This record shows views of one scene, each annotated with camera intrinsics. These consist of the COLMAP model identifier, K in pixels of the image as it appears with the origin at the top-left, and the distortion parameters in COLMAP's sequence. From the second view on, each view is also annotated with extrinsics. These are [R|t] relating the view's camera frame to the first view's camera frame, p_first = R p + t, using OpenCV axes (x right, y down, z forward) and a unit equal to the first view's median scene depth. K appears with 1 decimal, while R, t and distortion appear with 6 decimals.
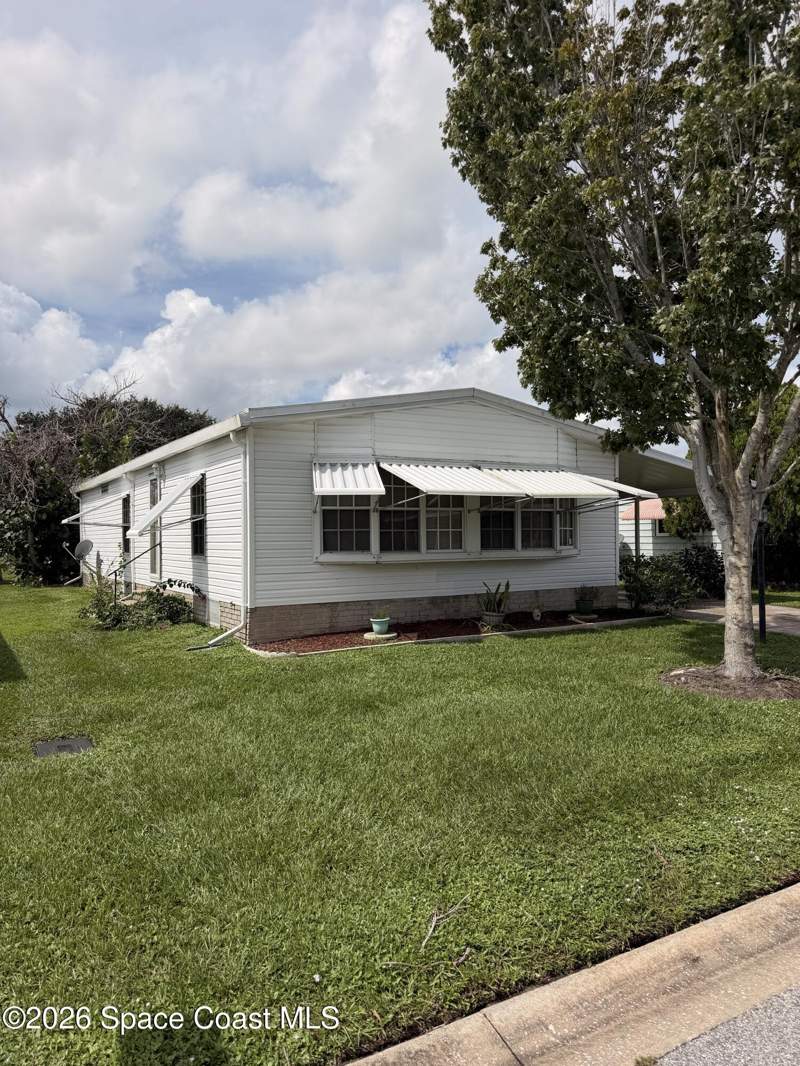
lens RADIAL K [[758.0, 0, 397.3], [0, 758.0, 537.6], [0, 0, 1]] dist [0.076159, -0.094162]
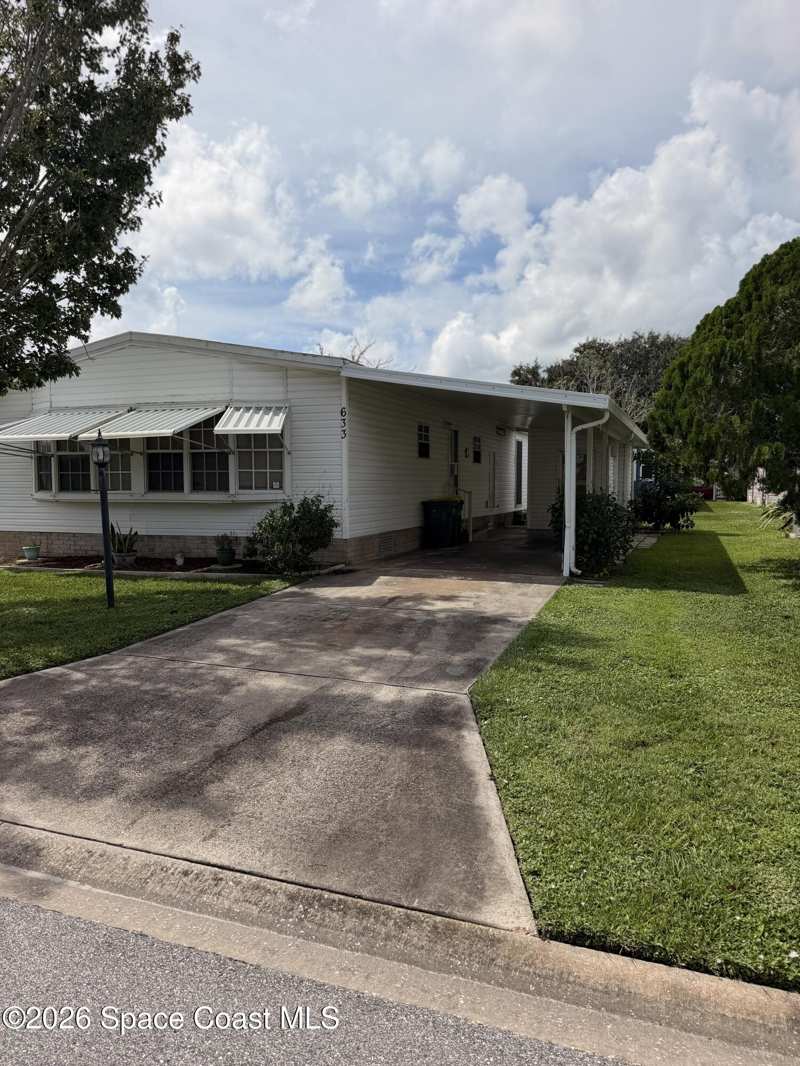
lens RADIAL K [[758.0, 0, 397.3], [0, 758.0, 537.6], [0, 0, 1]] dist [0.076159, -0.094162]
pose [[0.613631, 0.068911, -0.786580, 1.091452], [0.002162, 0.996034, 0.088947, -0.012647], [0.789590, -0.056281, 0.611048, 0.612025]]
